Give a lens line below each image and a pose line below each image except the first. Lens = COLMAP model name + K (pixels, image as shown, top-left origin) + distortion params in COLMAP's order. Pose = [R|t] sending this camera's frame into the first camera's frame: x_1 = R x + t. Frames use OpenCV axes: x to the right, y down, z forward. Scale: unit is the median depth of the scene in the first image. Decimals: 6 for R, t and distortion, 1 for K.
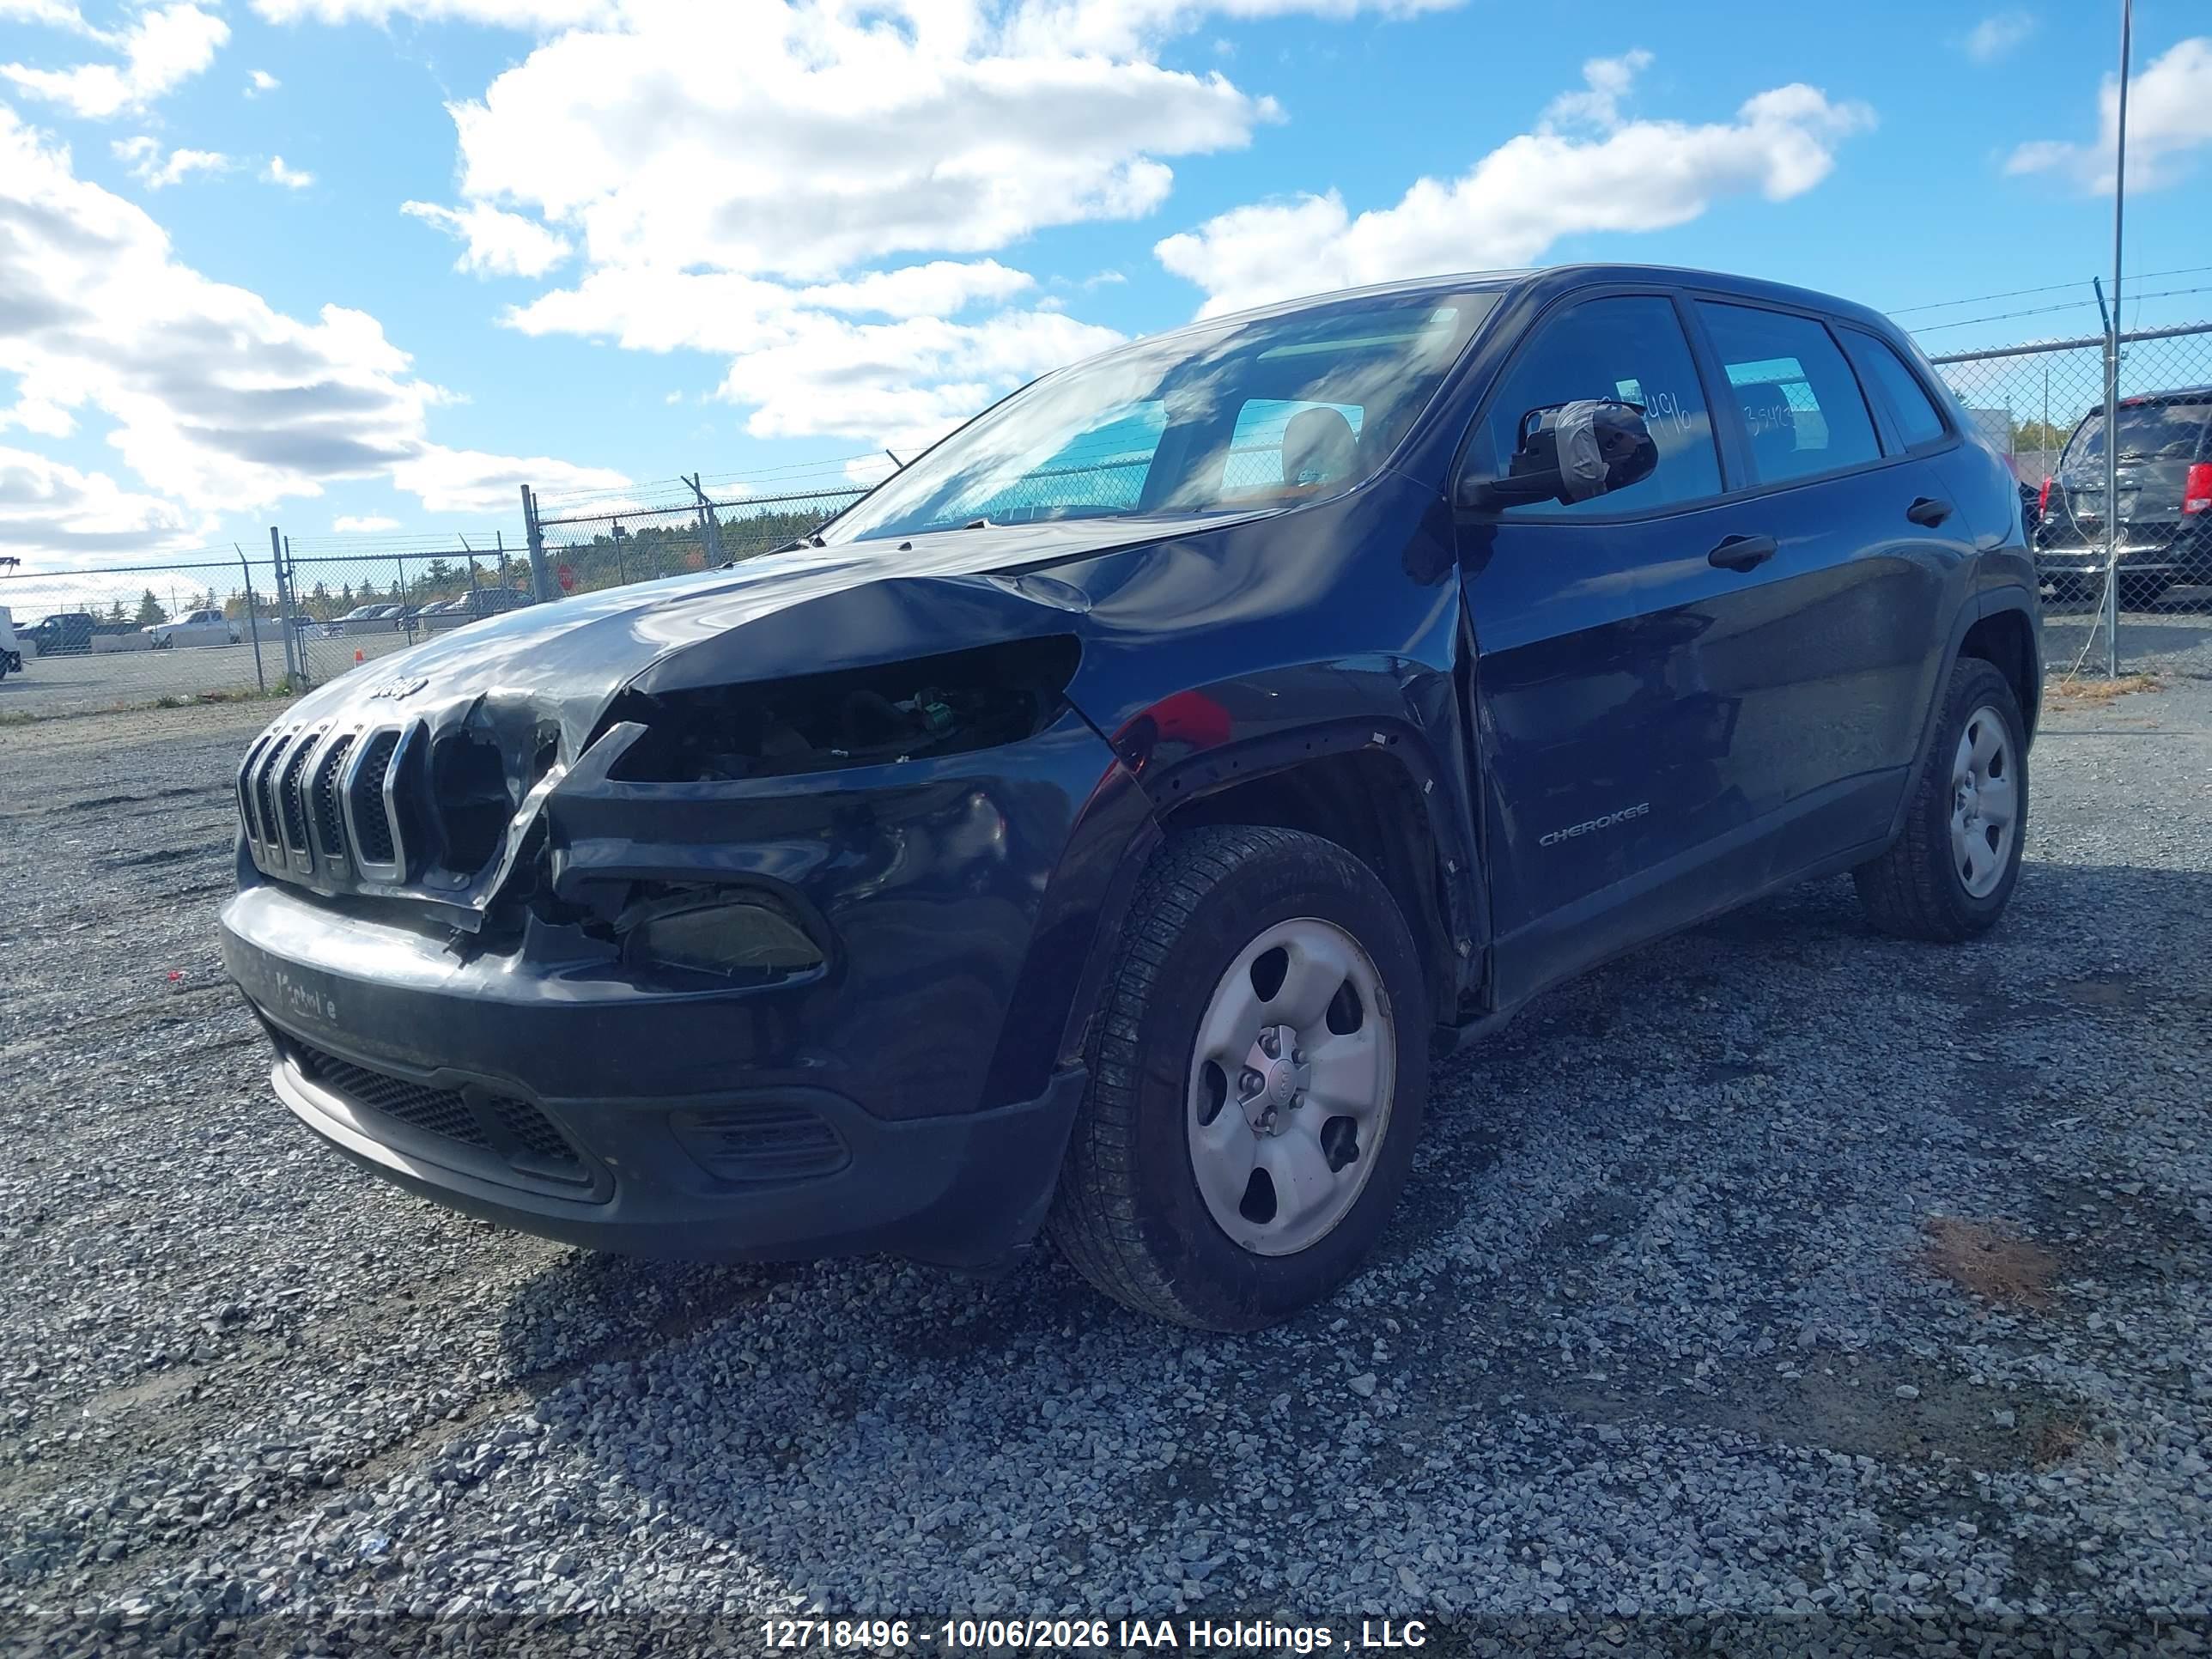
lens RADIAL K [[1791.1, 0, 1052.2], [0, 1791.1, 832.2], [0, 0, 1]] dist [0.129762, -0.179990]
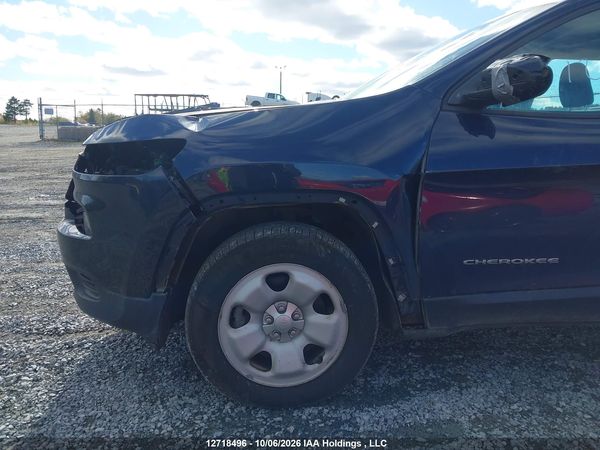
lens RADIAL K [[467.2, 0, 300.0], [0, 467.2, 225.0], [0, 0, 1]] dist [0.077475, -0.000004]
pose [[0.753135, 0.217900, -0.620731, 0.521907], [-0.166848, 0.975969, 0.140164, -0.095857], [0.636356, -0.001994, 0.771393, 0.482315]]
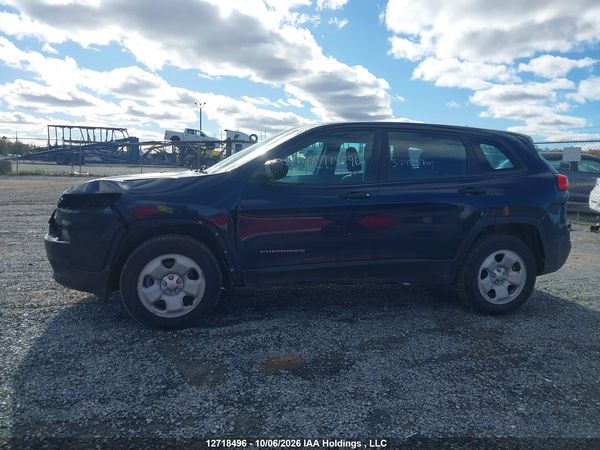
lens RADIAL K [[456.7, 0, 300.0], [0, 456.7, 225.0], [0, 0, 1]] dist [0.031165, -0.000919]
pose [[0.850720, 0.171821, -0.496742, 1.027871], [-0.172207, 0.984012, 0.045445, -0.146987], [0.496609, 0.046881, 0.866707, 0.044822]]
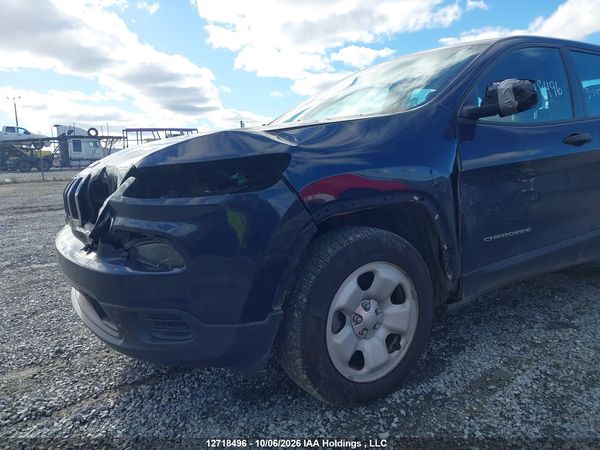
lens RADIAL K [[476.1, 0, 285.7], [0, 476.1, 226.1], [0, 0, 1]] dist [0.028990, 0.003687]
pose [[0.974491, 0.066831, -0.214244, 0.145454], [-0.064446, 0.997757, 0.018108, -0.010237], [0.214974, -0.003839, 0.976612, 0.247298]]
